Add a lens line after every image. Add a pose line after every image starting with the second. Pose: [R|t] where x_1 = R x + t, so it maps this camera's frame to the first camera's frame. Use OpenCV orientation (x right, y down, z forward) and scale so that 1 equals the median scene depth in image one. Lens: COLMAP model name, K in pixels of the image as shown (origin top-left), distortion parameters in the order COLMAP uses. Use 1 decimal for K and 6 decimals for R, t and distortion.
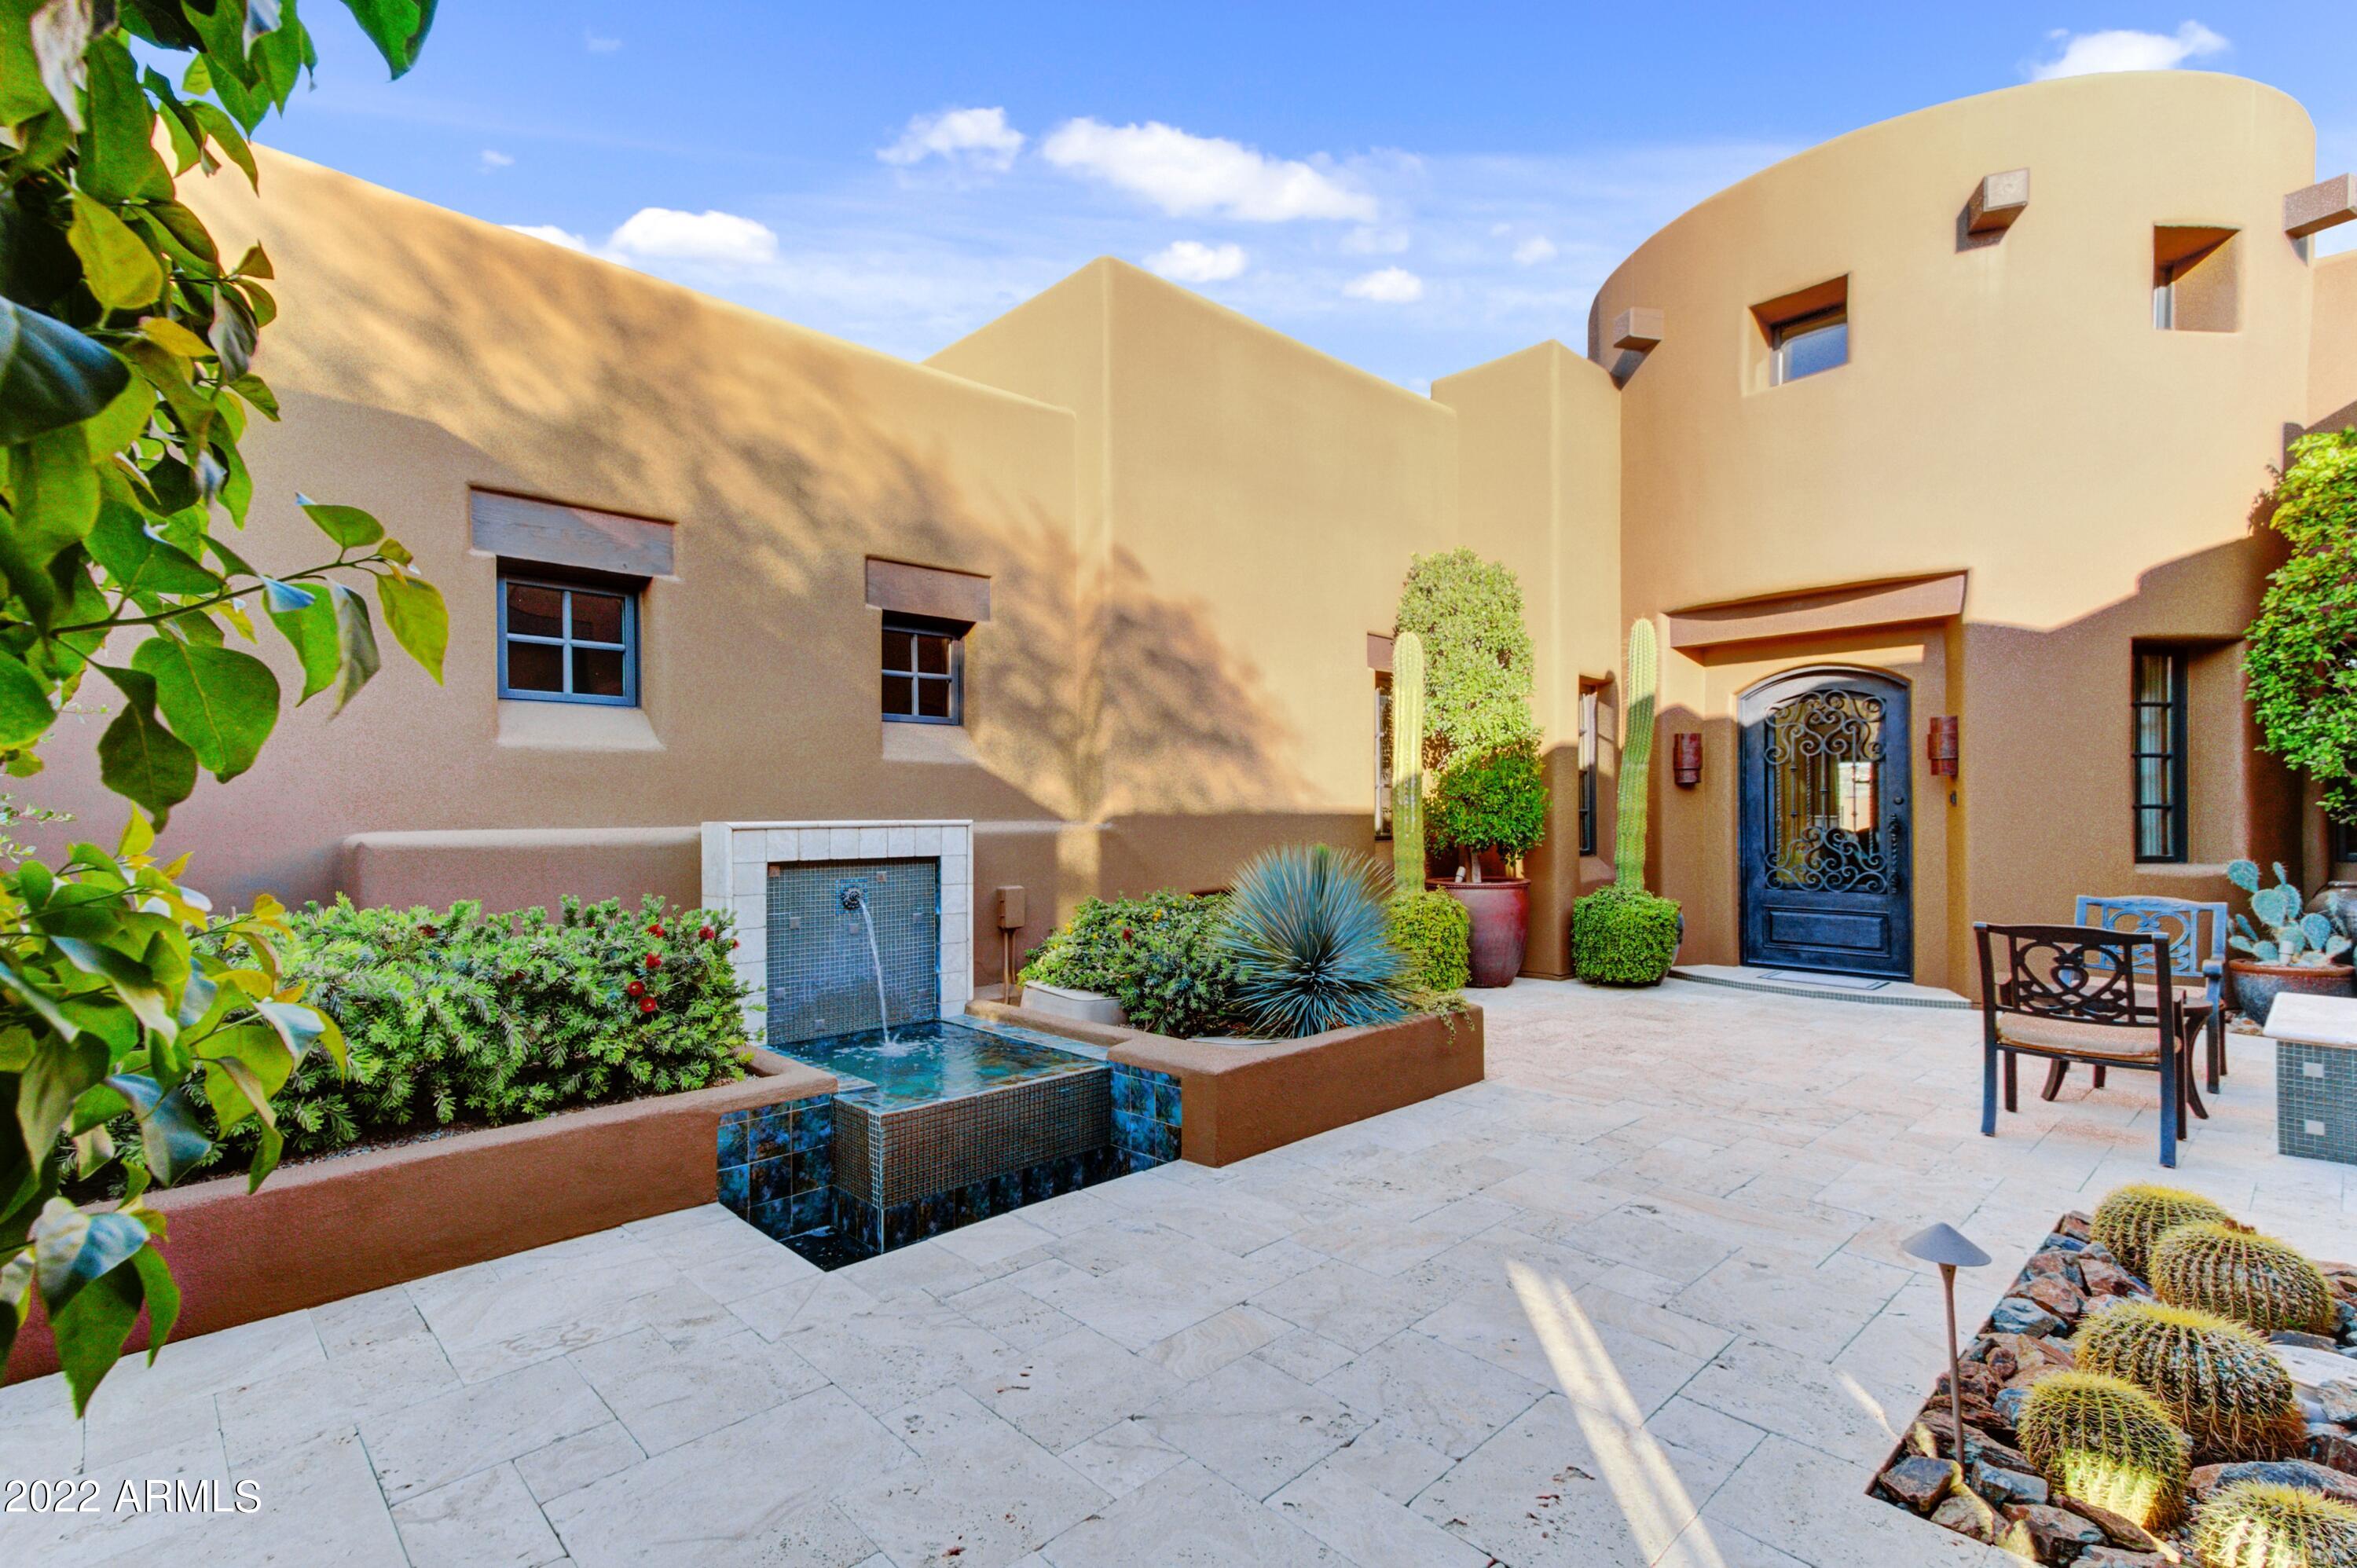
lens RADIAL K [[1082.0, 0, 1200.8], [0, 1082.0, 791.1], [0, 0, 1]] dist [0.030242, 0.000199]
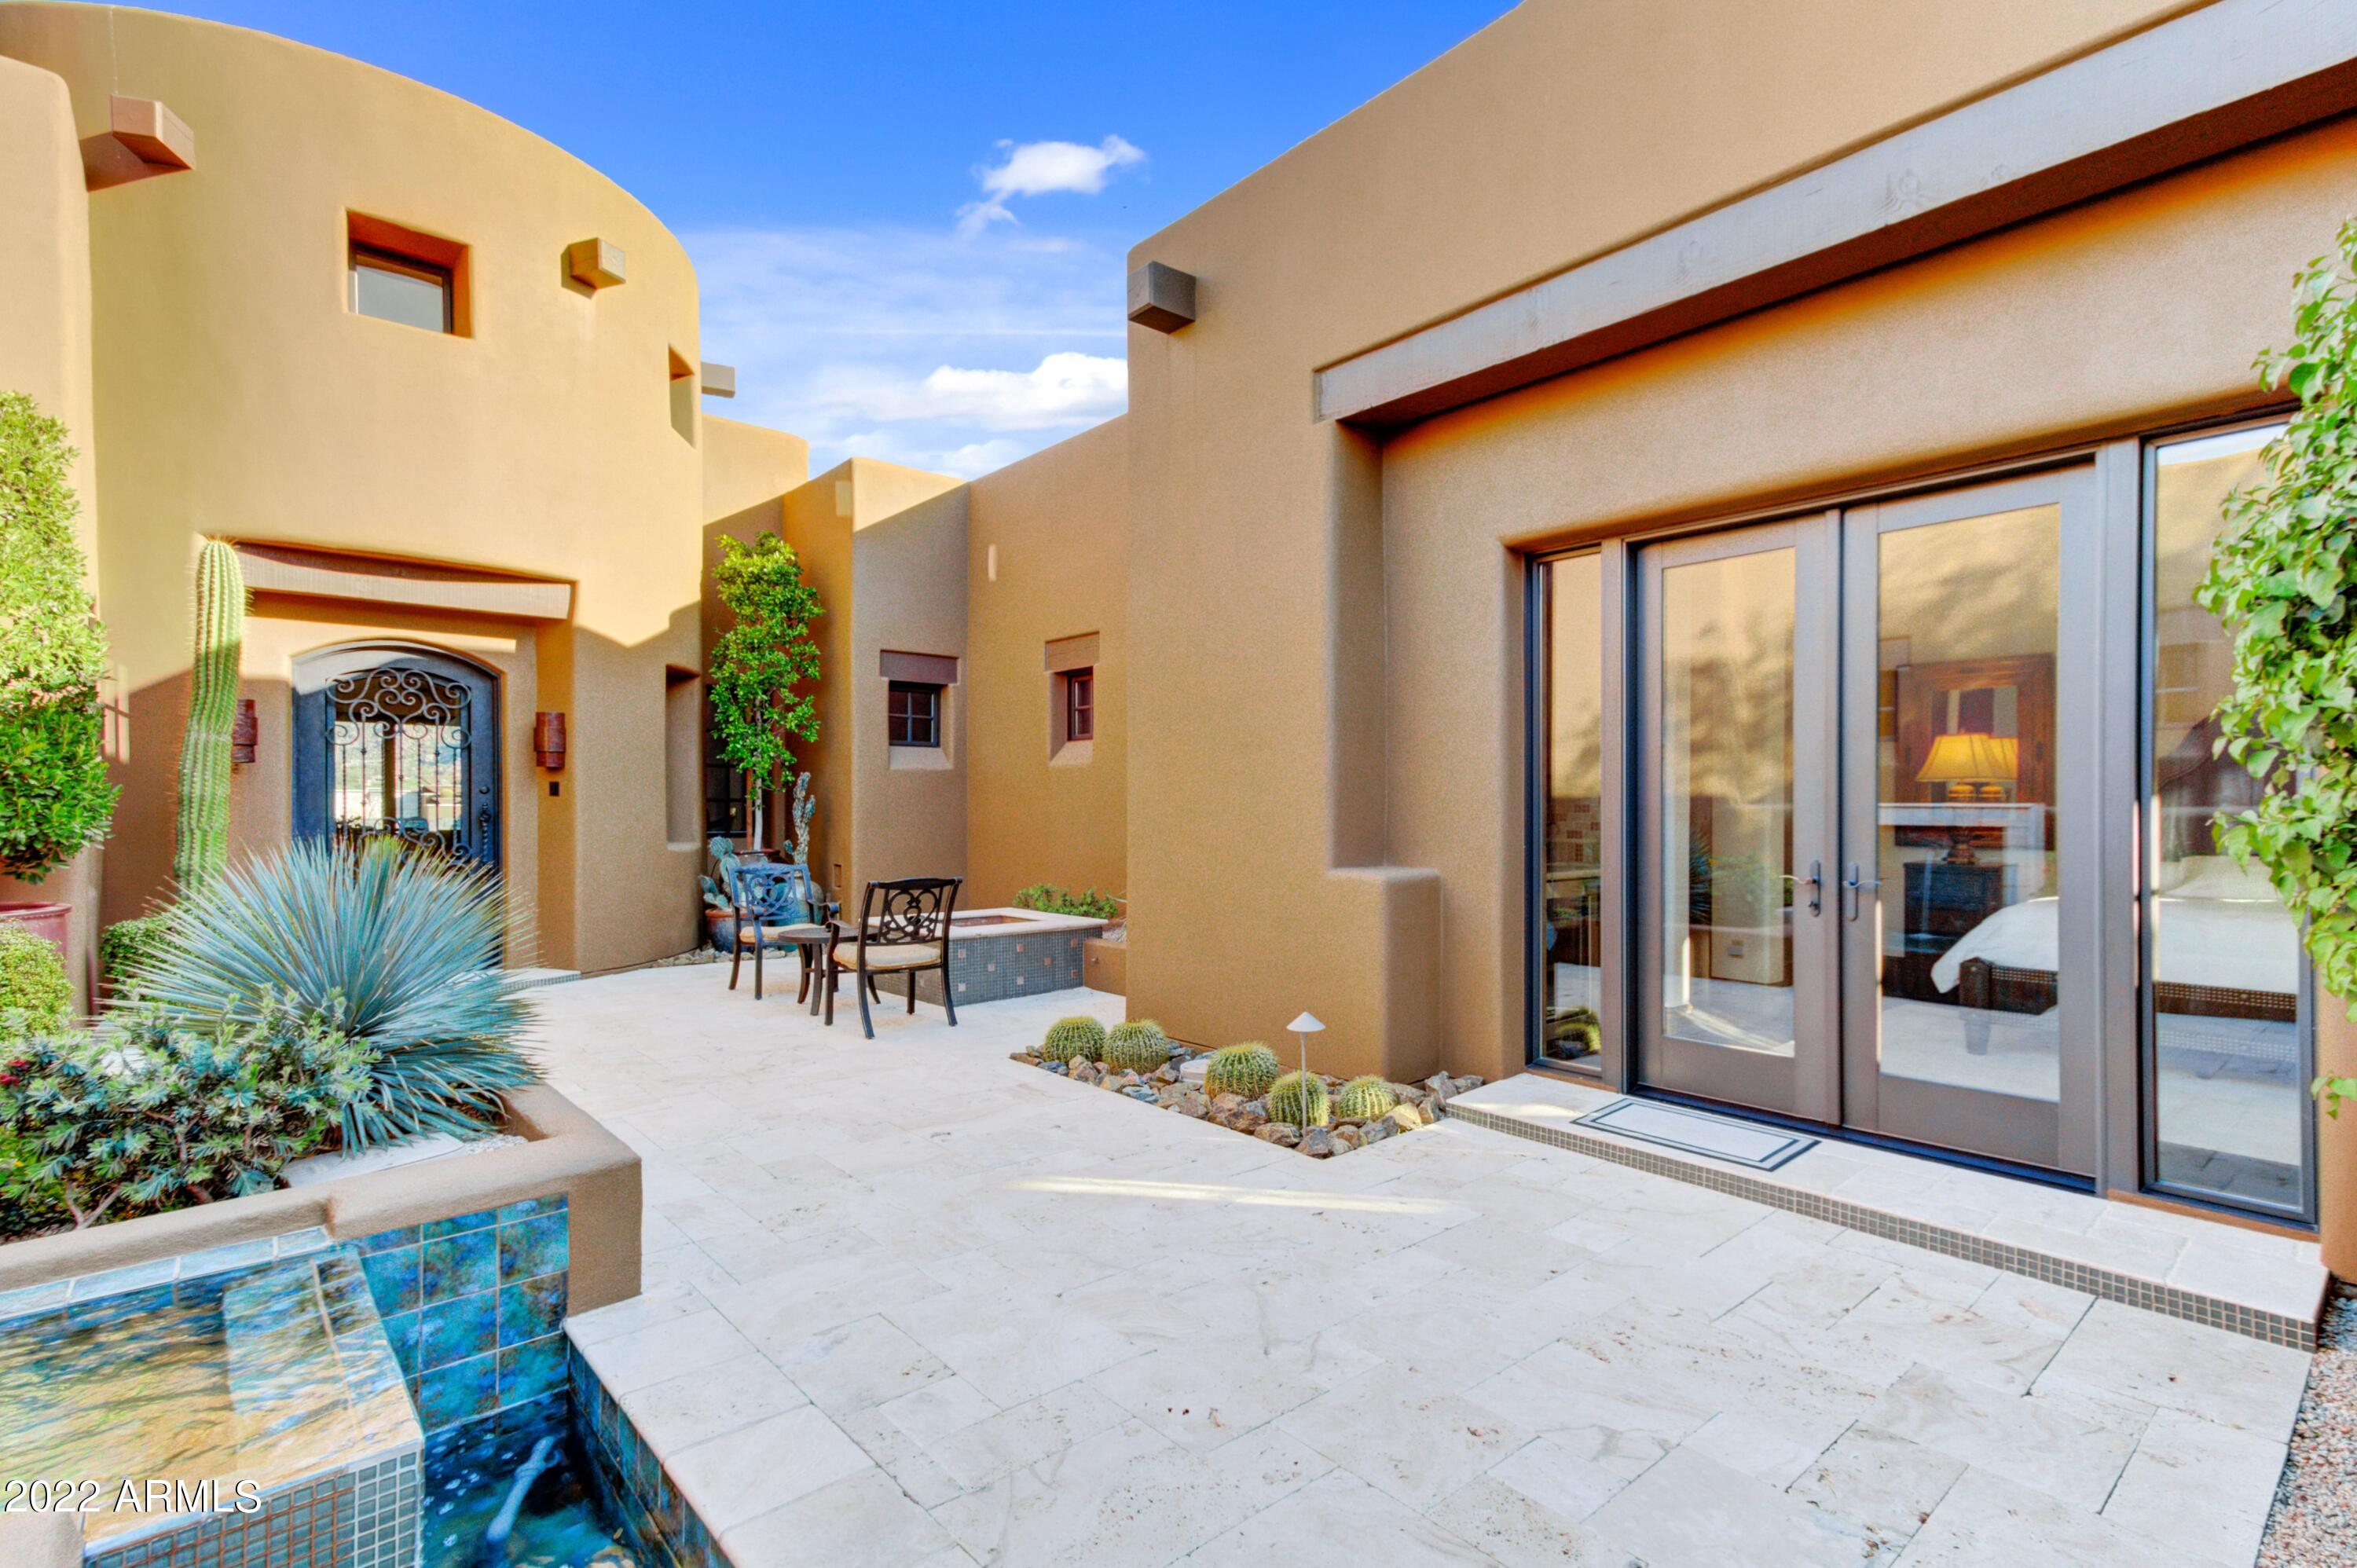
lens RADIAL K [[1094.7, 0, 1194.0], [0, 1094.7, 780.0], [0, 0, 1]] dist [0.025204, 0.000854]
pose [[0.050356, 0.029402, 0.998298, -0.616848], [-0.022873, 0.999338, -0.028279, 0.024834], [-0.998469, -0.021410, 0.050995, 0.548853]]
